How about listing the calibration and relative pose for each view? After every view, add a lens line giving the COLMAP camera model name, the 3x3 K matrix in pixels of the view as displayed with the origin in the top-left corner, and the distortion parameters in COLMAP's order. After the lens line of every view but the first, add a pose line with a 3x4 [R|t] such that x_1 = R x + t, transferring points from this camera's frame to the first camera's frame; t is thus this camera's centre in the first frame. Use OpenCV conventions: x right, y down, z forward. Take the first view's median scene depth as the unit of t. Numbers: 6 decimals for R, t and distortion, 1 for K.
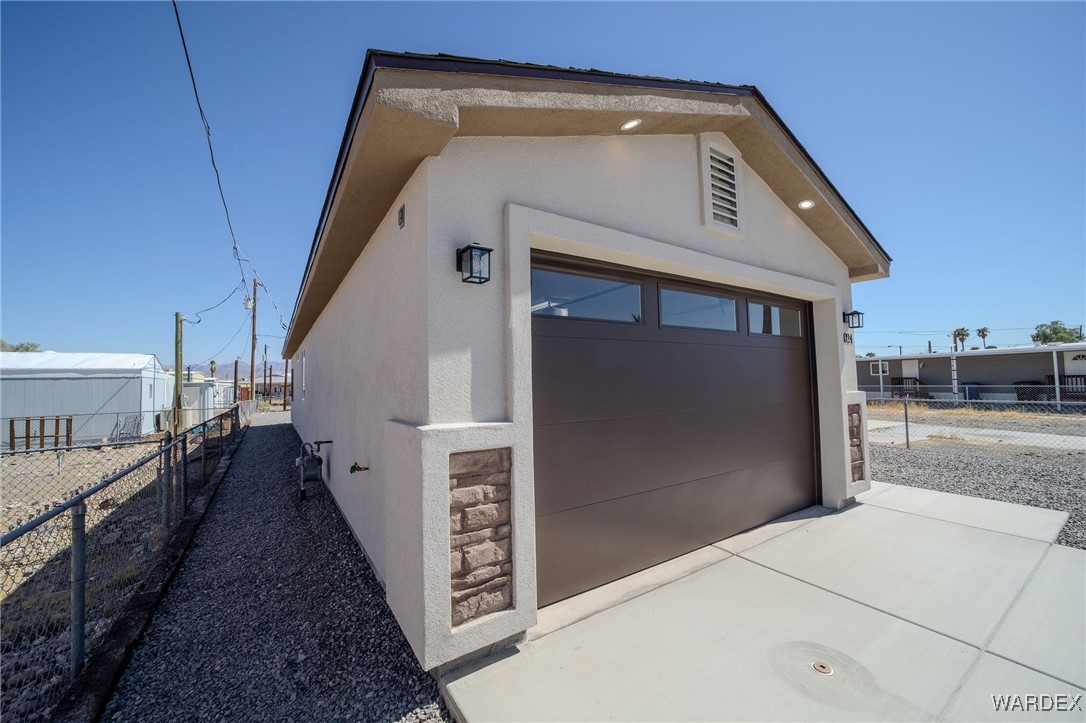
lens RADIAL K [[417.4, 0, 543.0], [0, 417.4, 361.5], [0, 0, 1]] dist [-0.020269, 0.000032]
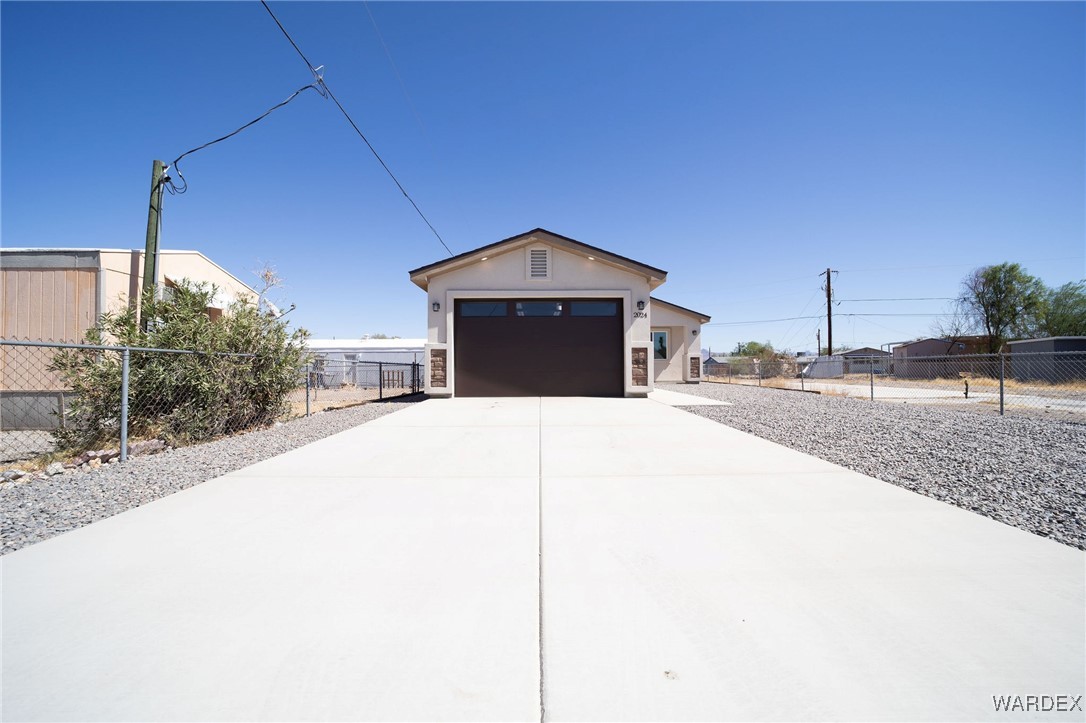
lens RADIAL K [[420.3, 0, 543.8], [0, 420.3, 362.0], [0, 0, 1]] dist [-0.038094, 0.012112]
pose [[0.842238, 0.008419, -0.539041, 1.910536], [0.011509, 0.999369, 0.033592, 0.127033], [0.538983, -0.034496, 0.841610, -1.278942]]
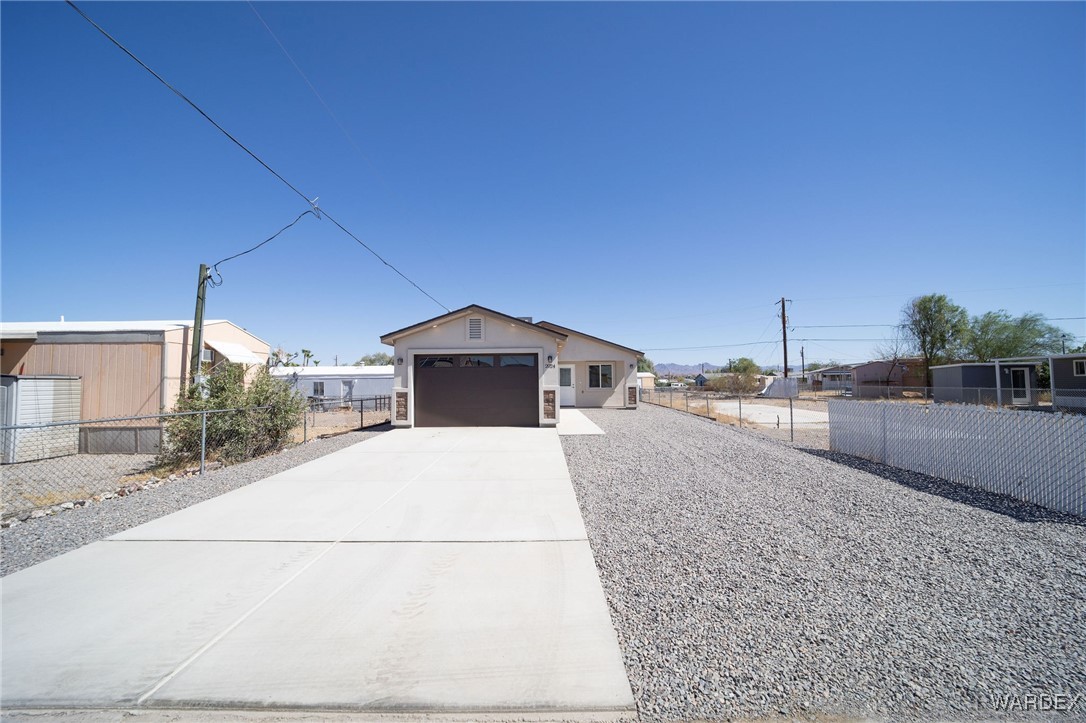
lens RADIAL K [[420.3, 0, 543.8], [0, 420.3, 362.0], [0, 0, 1]] dist [-0.038094, 0.012112]
pose [[0.838755, -0.016265, -0.544265, 2.922797], [0.018276, 0.999832, -0.001716, -0.106750], [0.544202, -0.008508, 0.838911, -1.766015]]
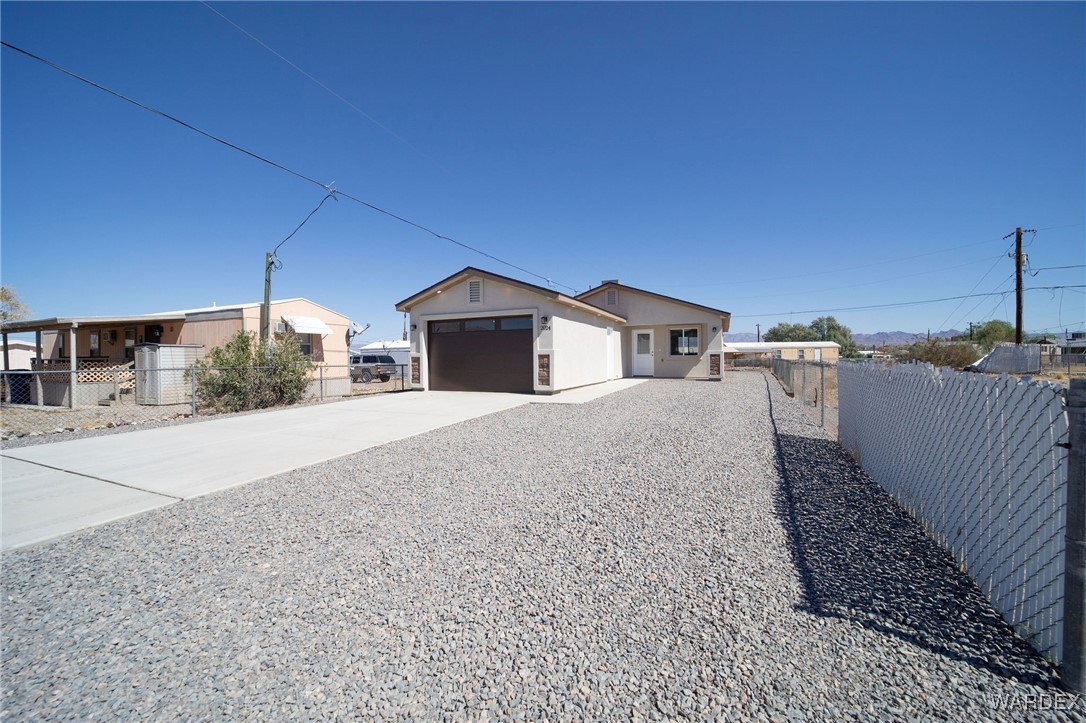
lens RADIAL K [[417.4, 0, 543.0], [0, 417.4, 361.5], [0, 0, 1]] dist [-0.020269, 0.000032]
pose [[0.547756, 0.019971, -0.836400, 3.735441], [0.038182, 0.998077, 0.048836, 0.026718], [0.835766, -0.058686, 0.545940, -0.502956]]
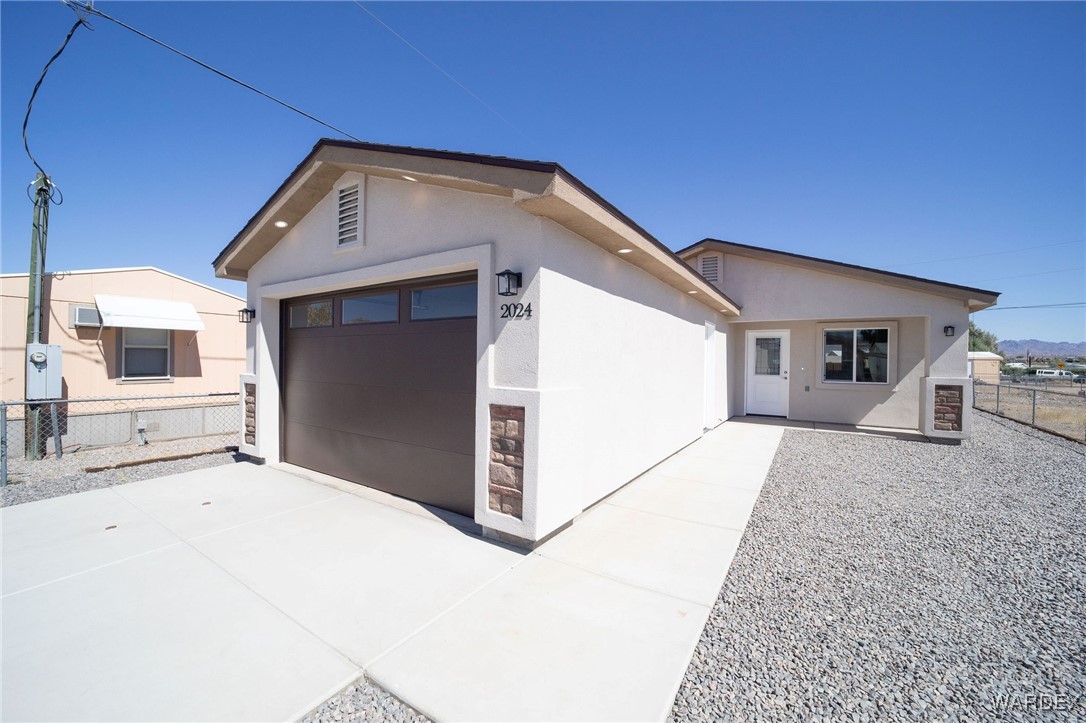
lens RADIAL K [[420.3, 0, 543.8], [0, 420.3, 362.0], [0, 0, 1]] dist [-0.038094, 0.012112]
pose [[0.405969, 0.028762, -0.913434, 1.862571], [0.020522, 0.998966, 0.040576, 0.000538], [0.913656, -0.035218, 0.404959, 1.004619]]
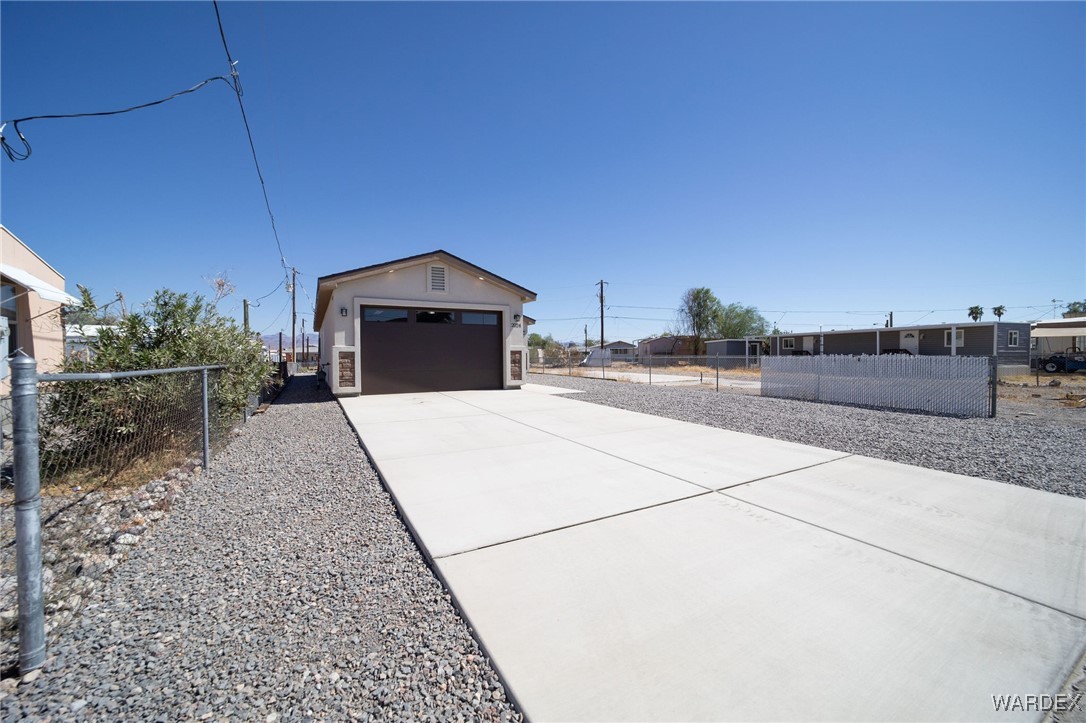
lens RADIAL K [[420.7, 0, 540.1], [0, 420.7, 359.1], [0, 0, 1]] dist [-0.016856, 0.008026]
pose [[0.996976, 0.014165, -0.076405, 1.447816], [-0.009924, 0.998404, 0.055603, 0.006578], [0.077071, -0.054677, 0.995525, -2.147530]]
